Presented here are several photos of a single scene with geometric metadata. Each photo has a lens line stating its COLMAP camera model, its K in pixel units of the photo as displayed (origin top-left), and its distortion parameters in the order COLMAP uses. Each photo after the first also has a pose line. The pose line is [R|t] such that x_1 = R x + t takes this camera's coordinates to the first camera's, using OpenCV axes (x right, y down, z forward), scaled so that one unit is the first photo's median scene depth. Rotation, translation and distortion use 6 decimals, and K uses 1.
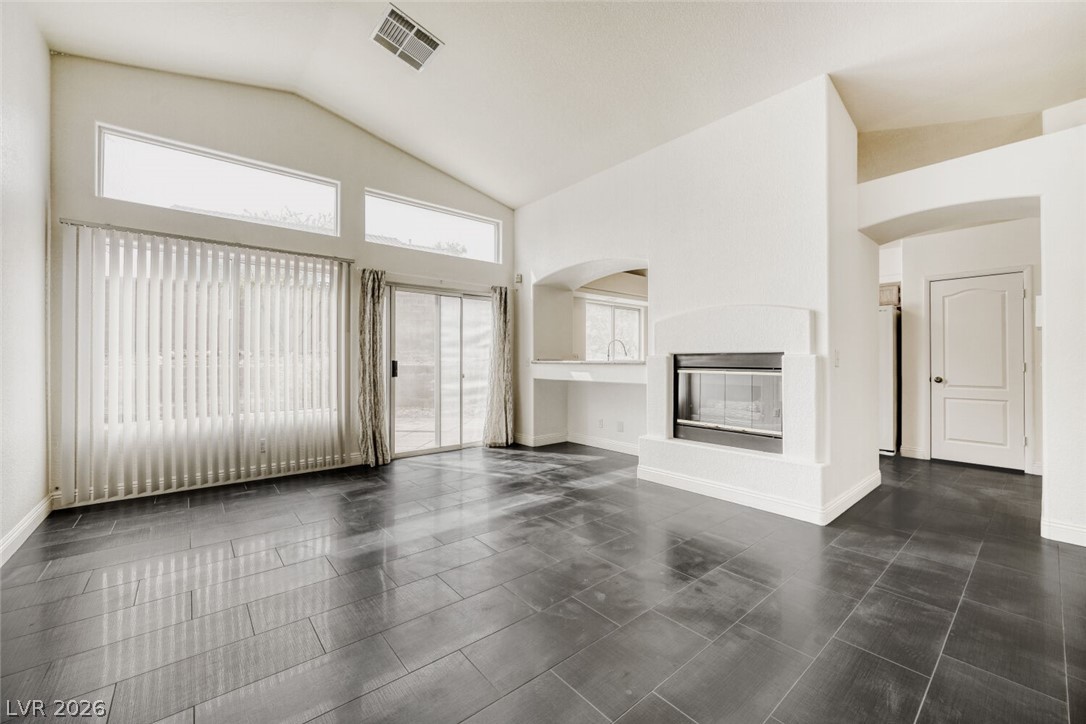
lens RADIAL K [[425.8, 0, 541.1], [0, 425.8, 357.4], [0, 0, 1]] dist [-0.014192, 0.002147]
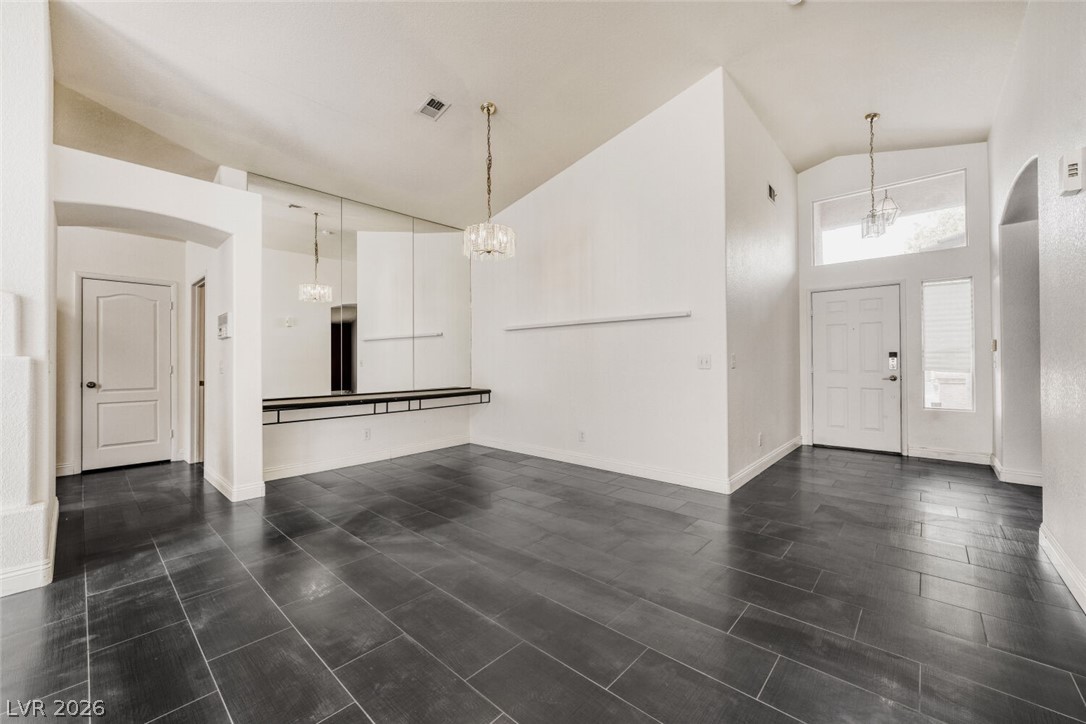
lens RADIAL K [[425.8, 0, 537.7], [0, 425.8, 358.5], [0, 0, 1]] dist [-0.014192, 0.002147]
pose [[-0.133648, 0.007178, 0.991003, -0.125760], [-0.001041, 0.999972, -0.007383, 0.000623], [-0.991028, -0.002018, -0.133637, 0.156430]]
